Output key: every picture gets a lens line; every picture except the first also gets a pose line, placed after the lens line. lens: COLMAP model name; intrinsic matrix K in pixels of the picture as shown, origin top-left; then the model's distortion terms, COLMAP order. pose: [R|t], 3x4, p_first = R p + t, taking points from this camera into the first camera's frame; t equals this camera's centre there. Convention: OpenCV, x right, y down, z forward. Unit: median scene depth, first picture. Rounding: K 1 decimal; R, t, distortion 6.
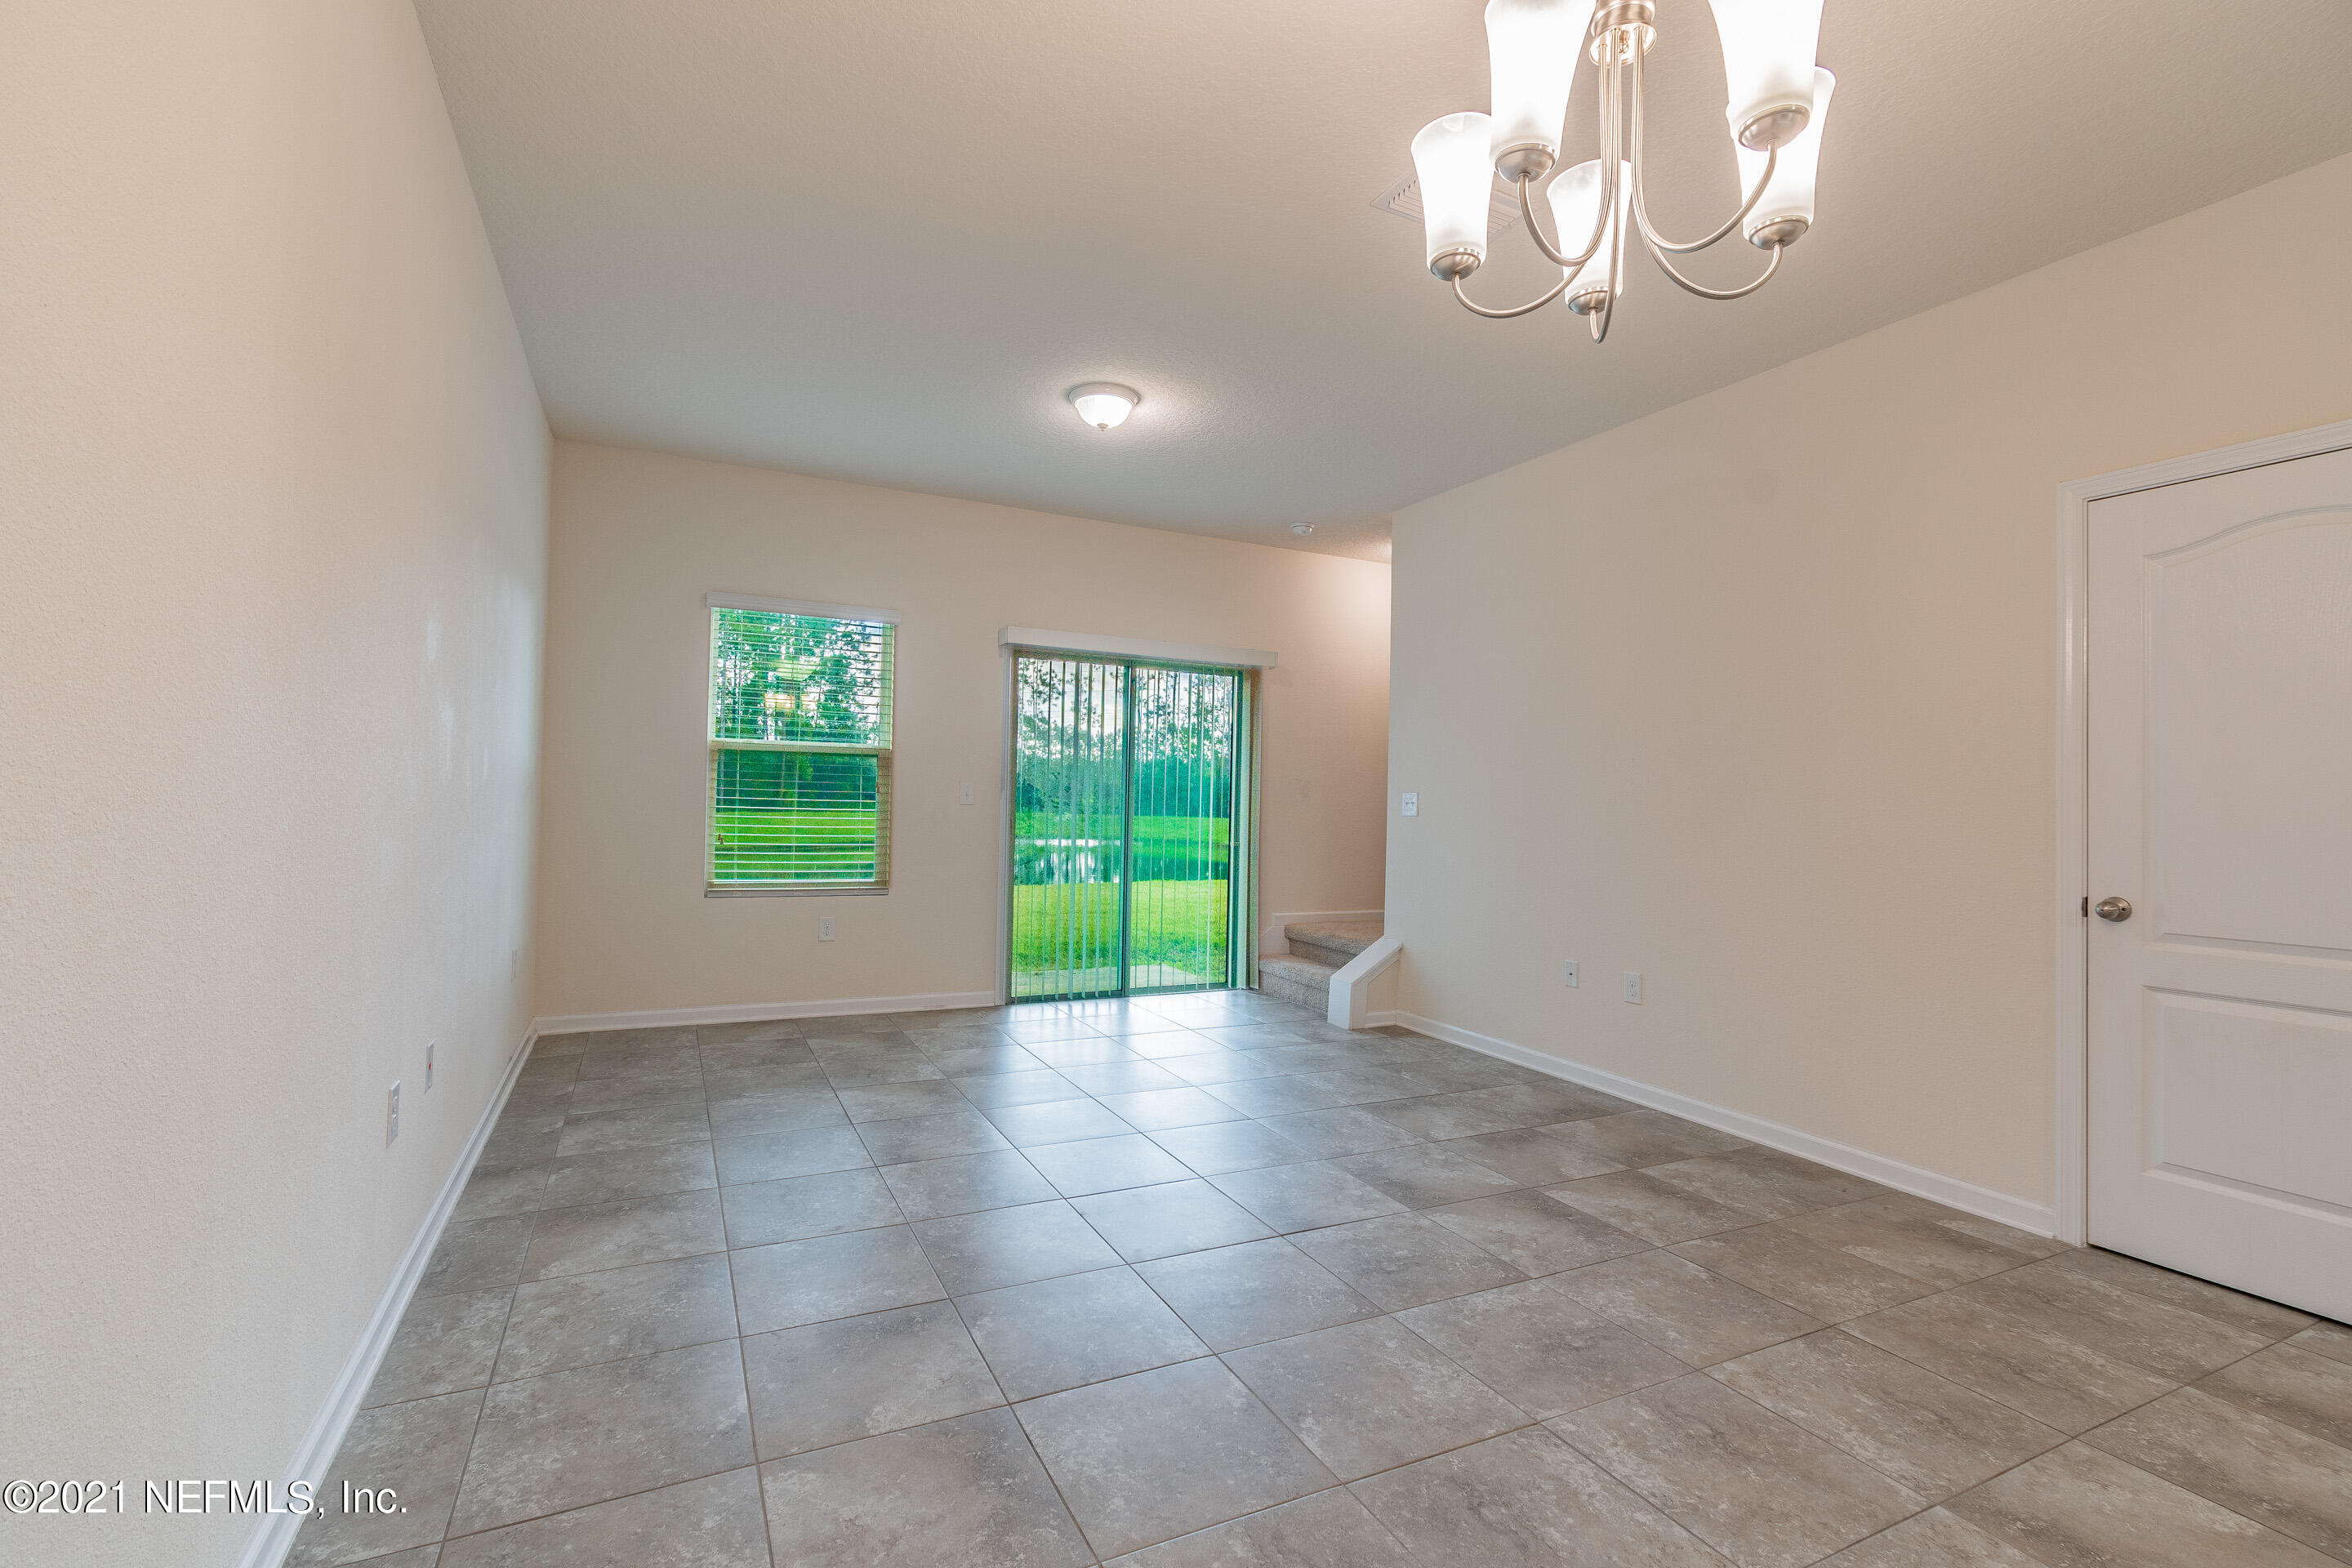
lens RADIAL K [[1034.5, 0, 1150.4], [0, 1034.5, 756.5], [0, 0, 1]] dist [0.001582, -0.000341]
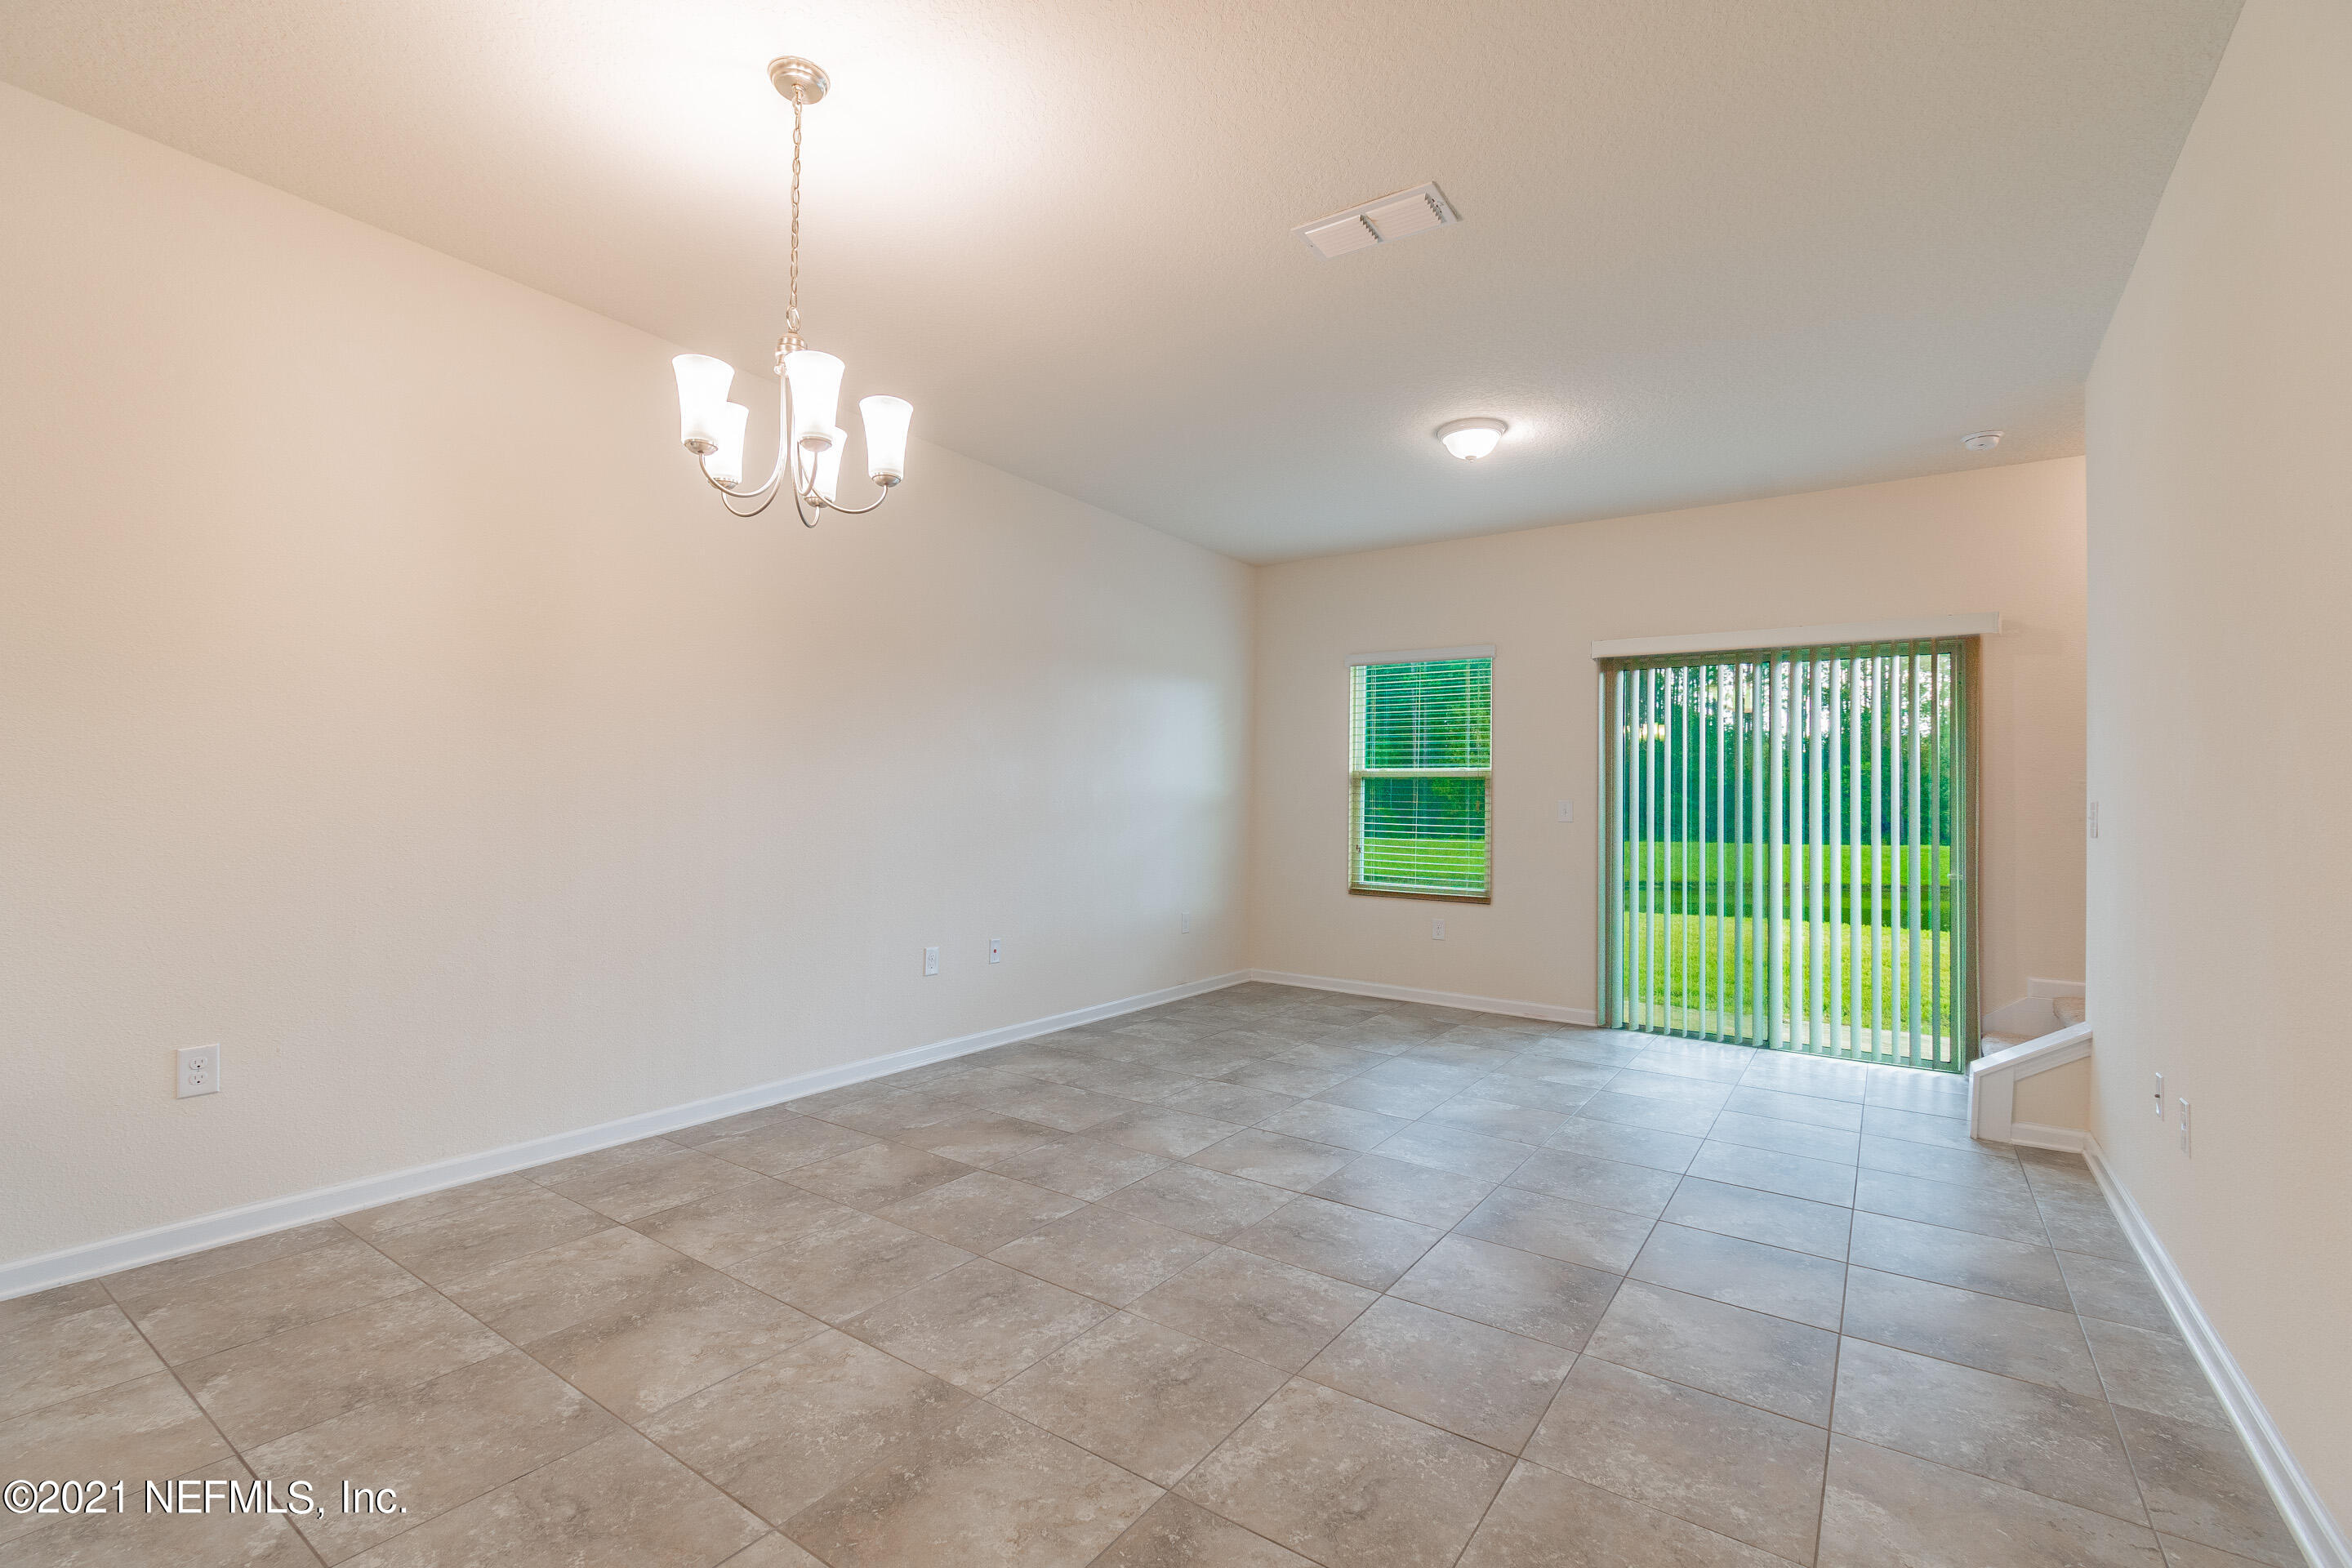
lens RADIAL K [[1022.7, 0, 1167.7], [0, 1022.7, 778.8], [0, 0, 1]] dist [-0.000800, -0.000447]
pose [[0.486272, -0.038154, -0.872974, 0.975153], [0.032274, 0.999149, -0.025691, 0.030954], [0.873211, -0.015682, 0.487089, 0.307634]]
